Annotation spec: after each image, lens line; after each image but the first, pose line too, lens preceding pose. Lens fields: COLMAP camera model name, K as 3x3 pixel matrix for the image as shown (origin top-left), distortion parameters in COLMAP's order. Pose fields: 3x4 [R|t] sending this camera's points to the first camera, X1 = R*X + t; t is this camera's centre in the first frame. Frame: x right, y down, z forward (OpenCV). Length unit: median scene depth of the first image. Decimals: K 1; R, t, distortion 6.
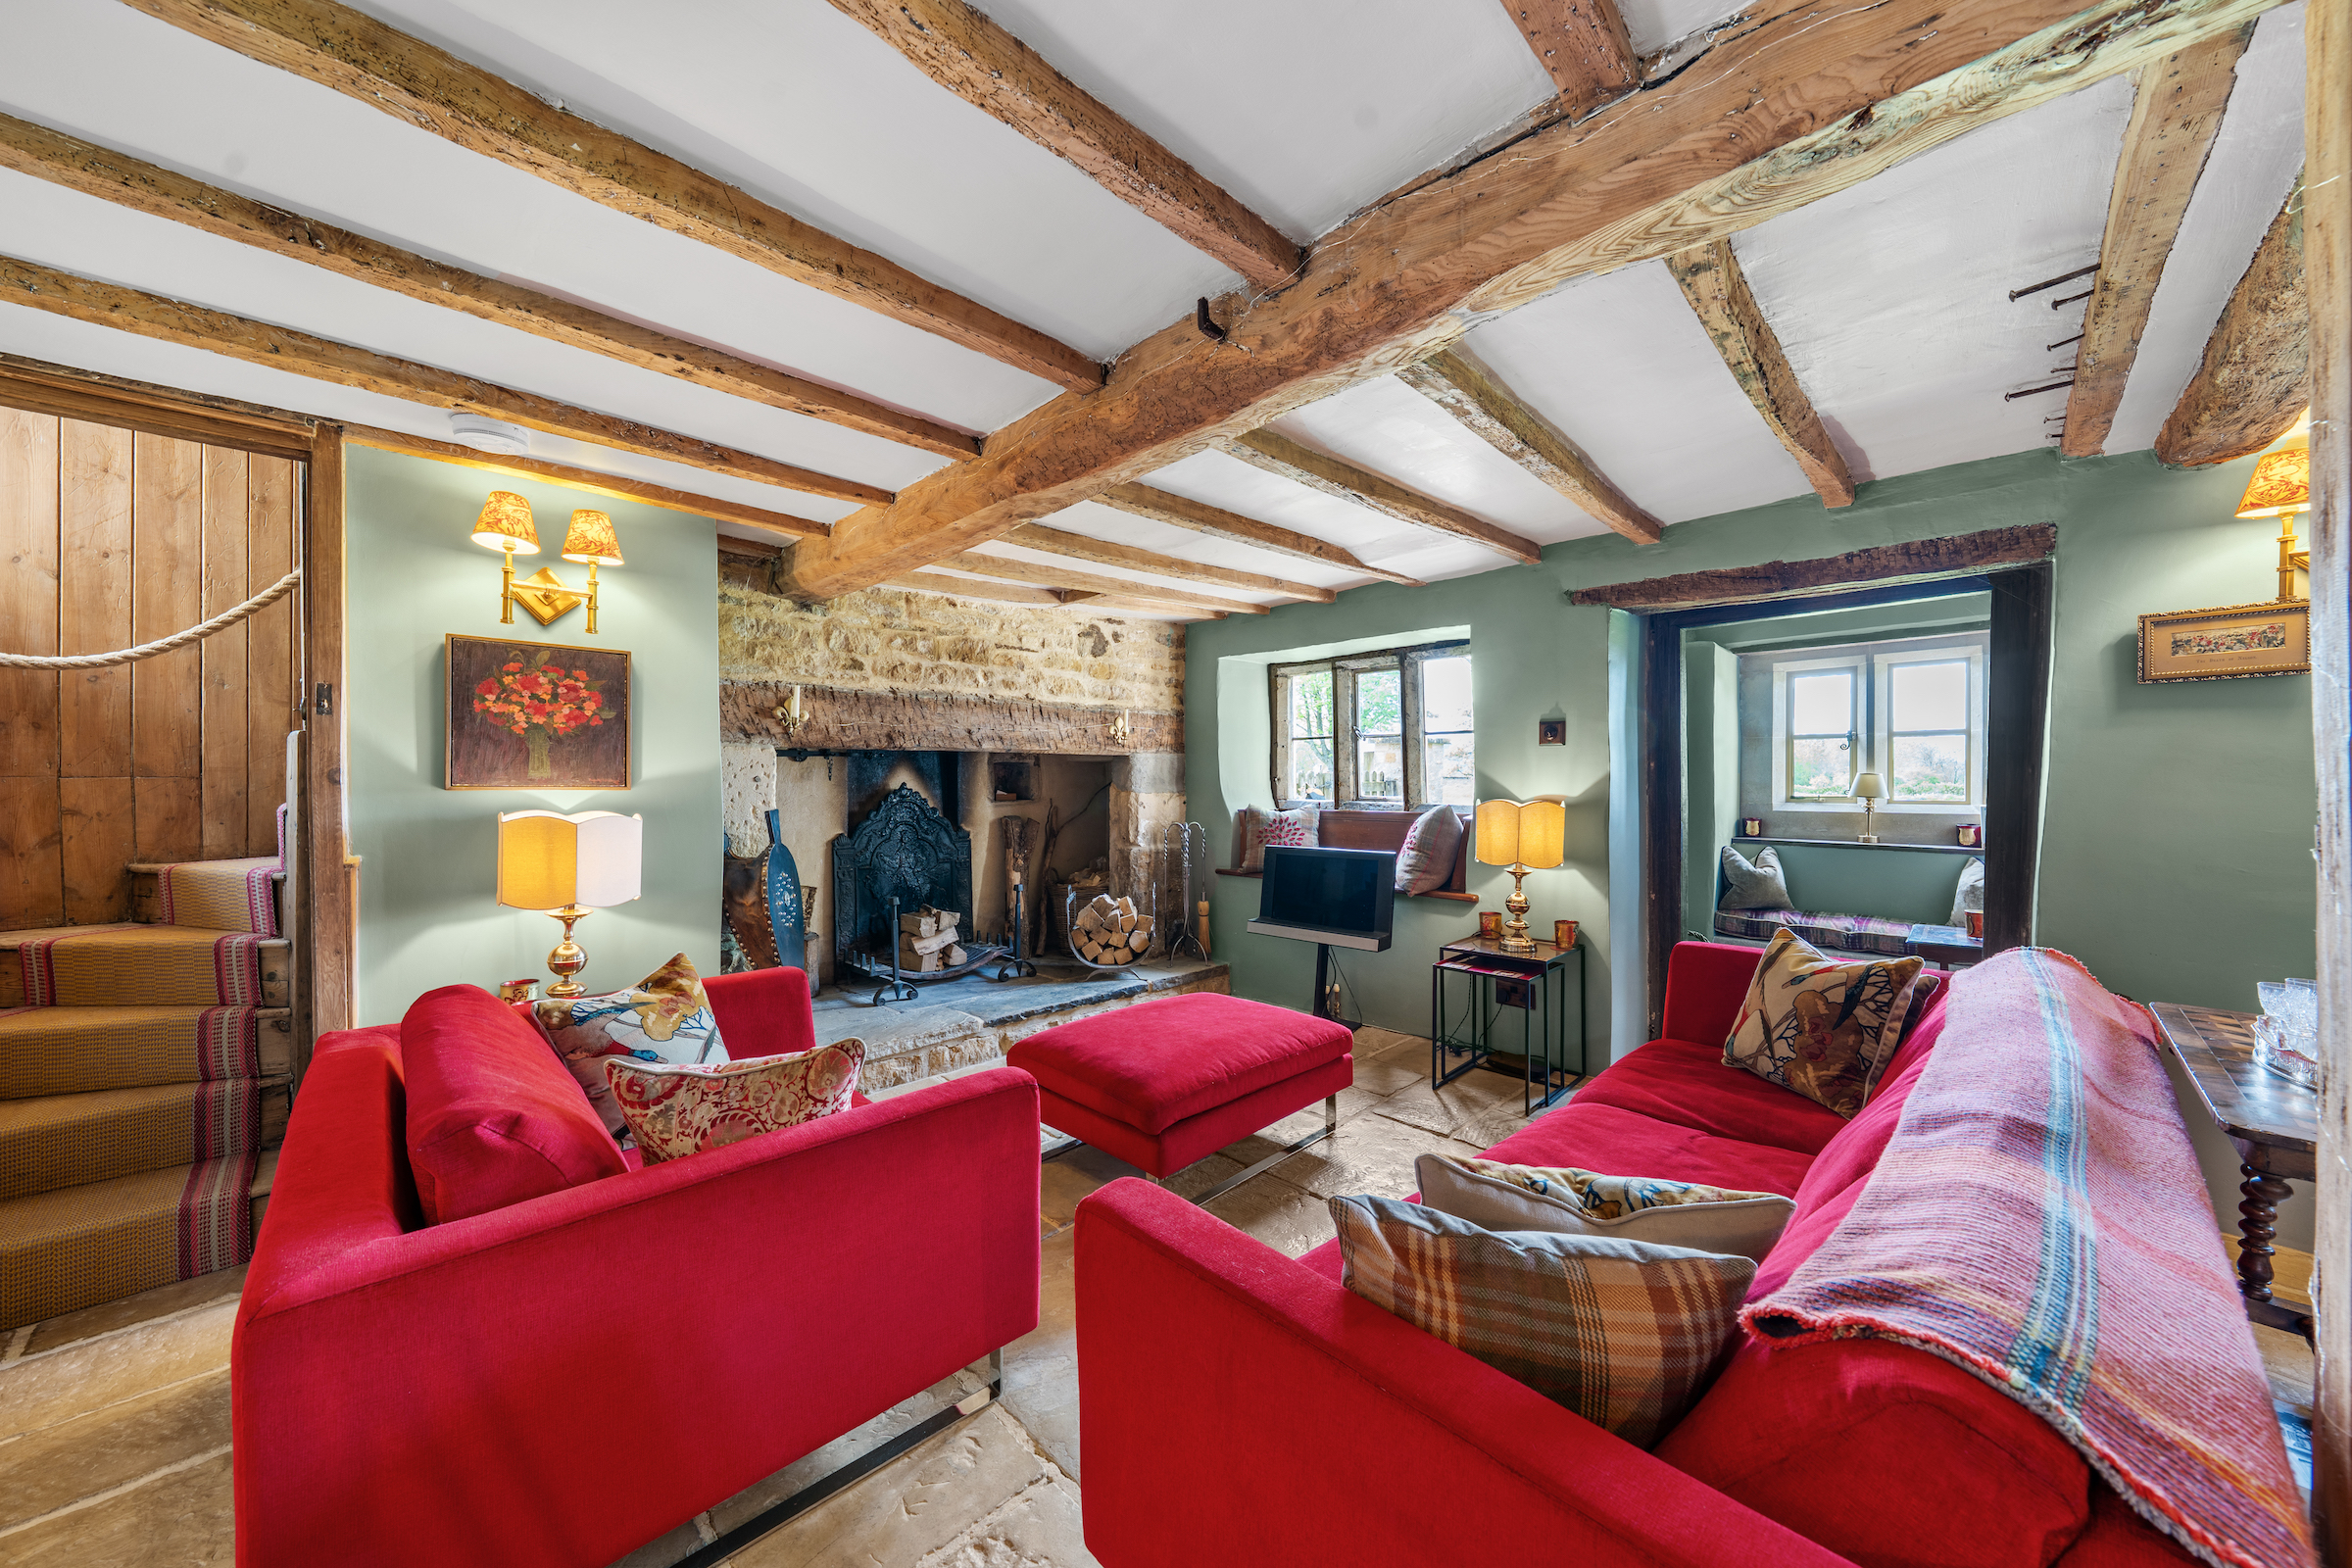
lens RADIAL K [[807.9, 0, 1179.3], [0, 807.9, 785.0], [0, 0, 1]] dist [-0.000600, -0.000065]
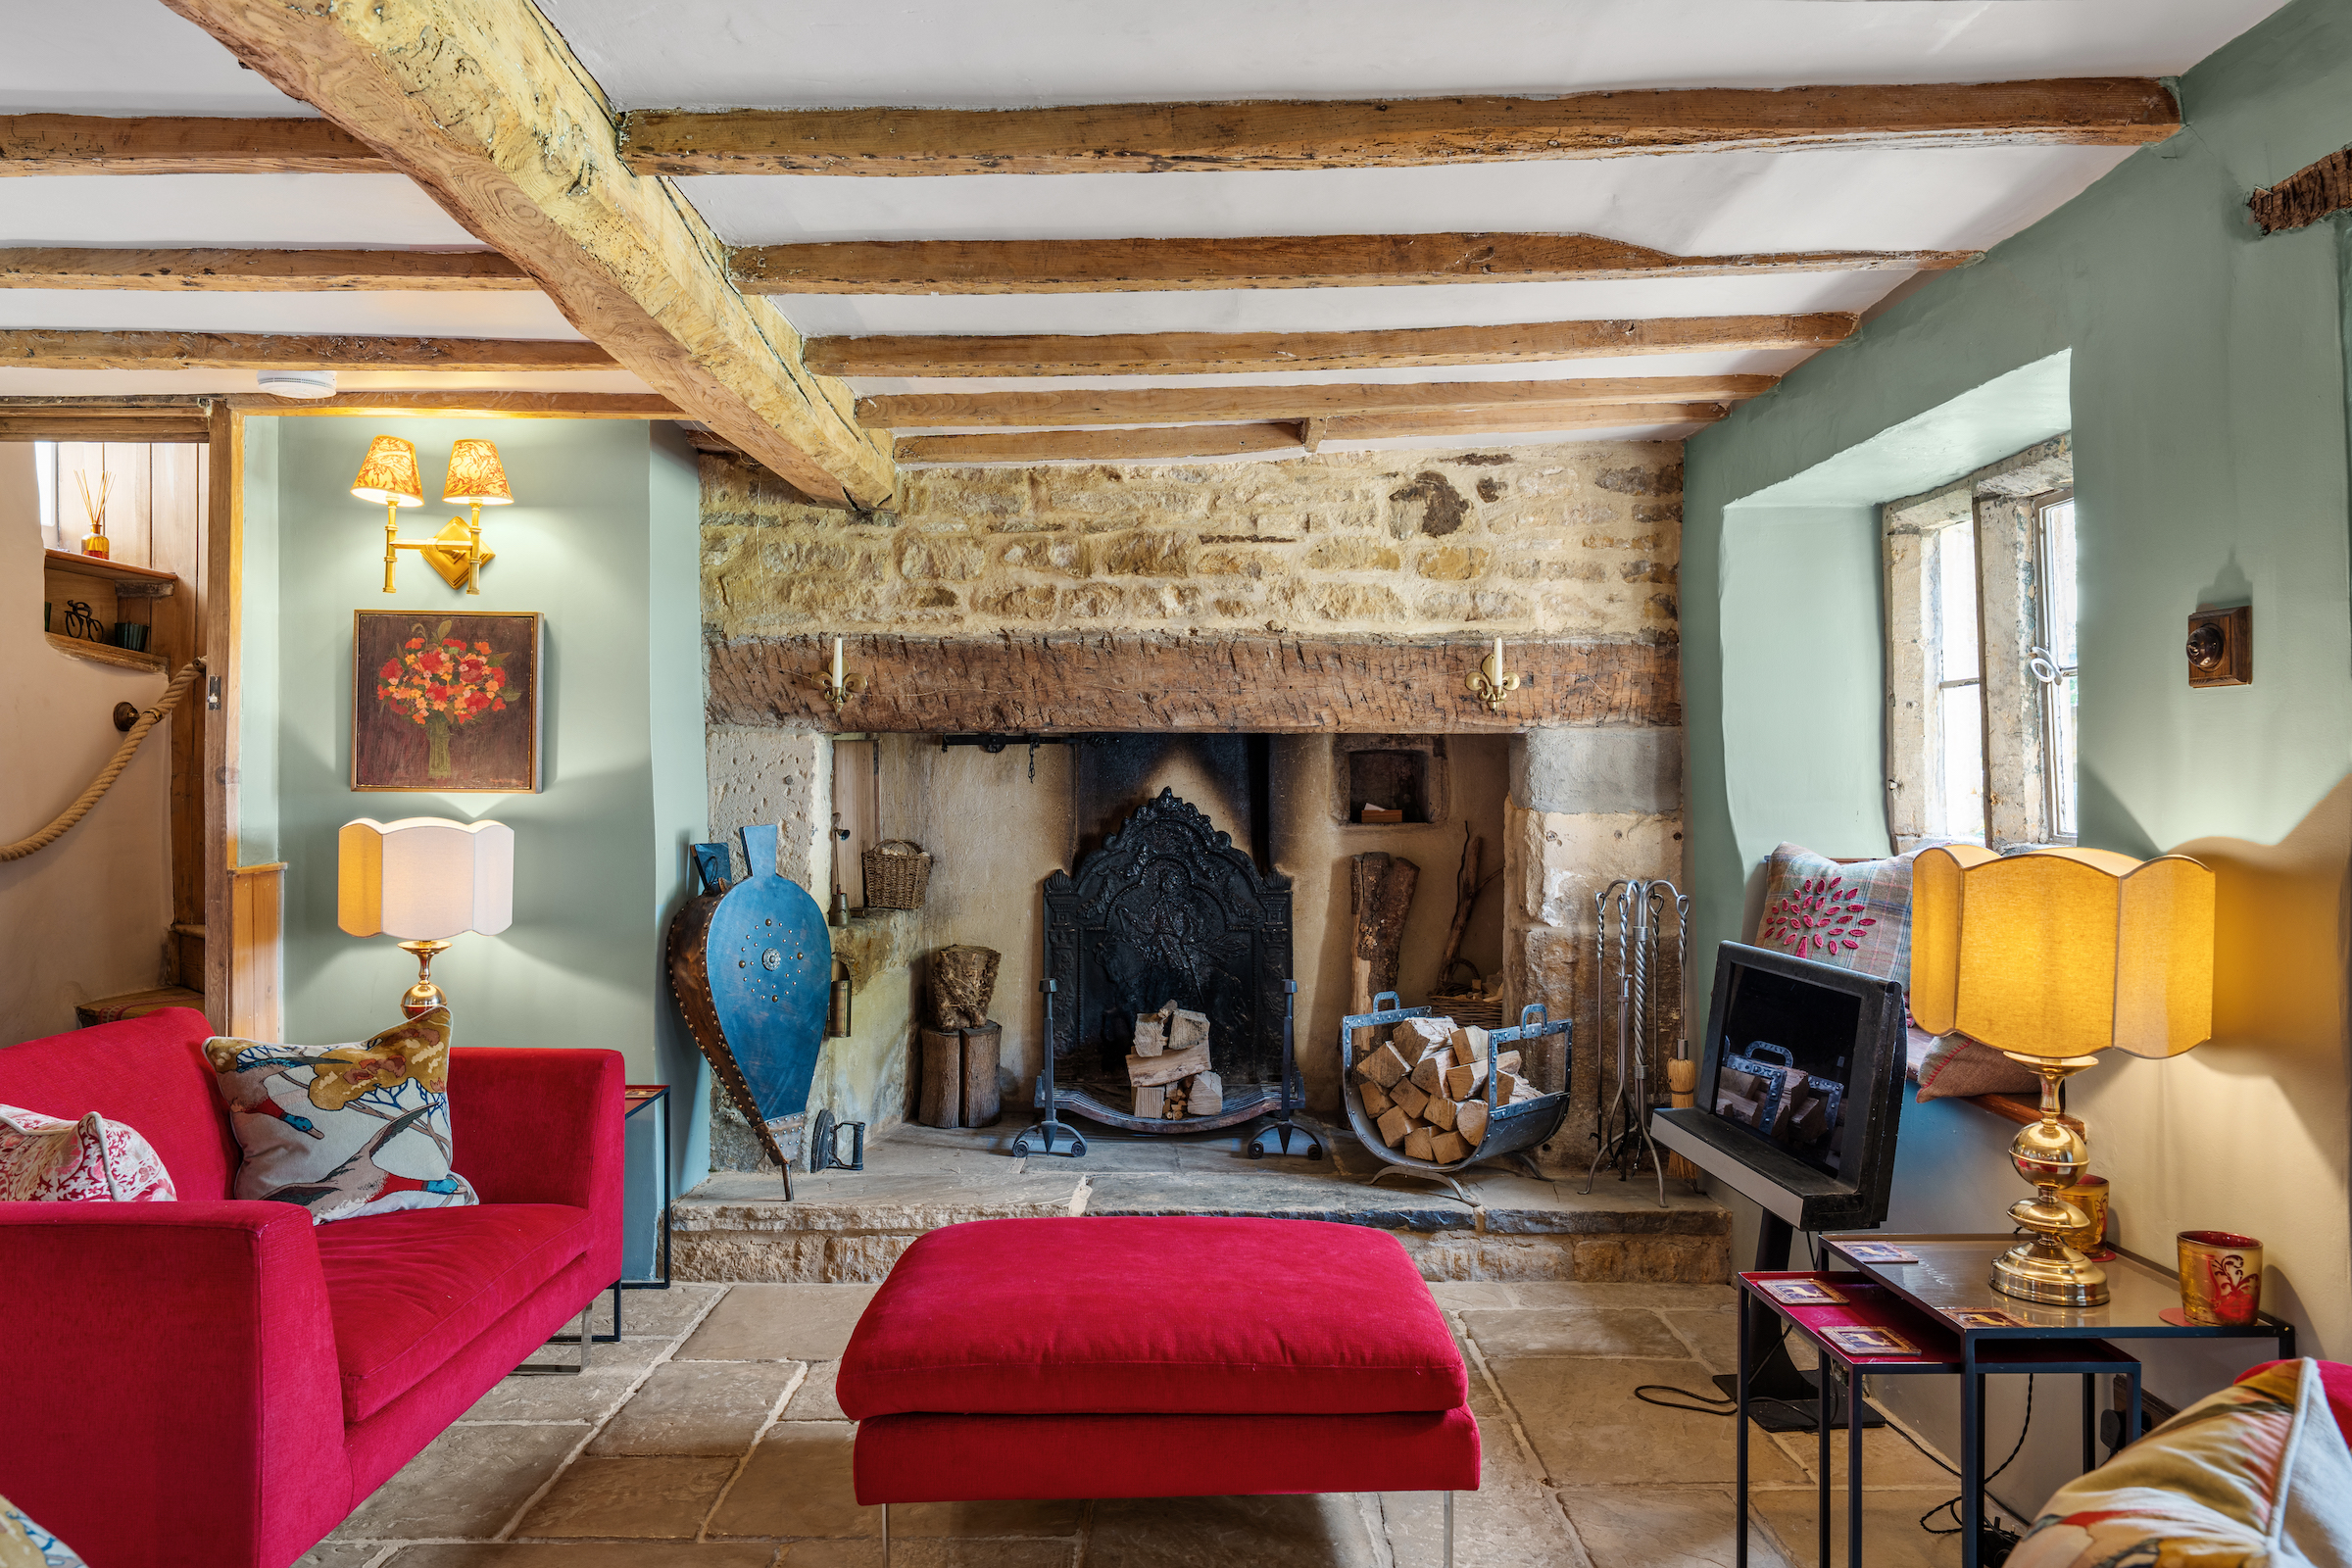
lens RADIAL K [[1567.9, 0, 1178.8], [0, 1567.9, 776.4], [0, 0, 1]] dist [0.009918, 0.000712]
pose [[0.725900, 0.002313, -0.687796, 0.523257], [-0.009407, 0.999934, -0.006564, -0.004182], [0.687736, 0.011235, 0.725874, 0.229145]]
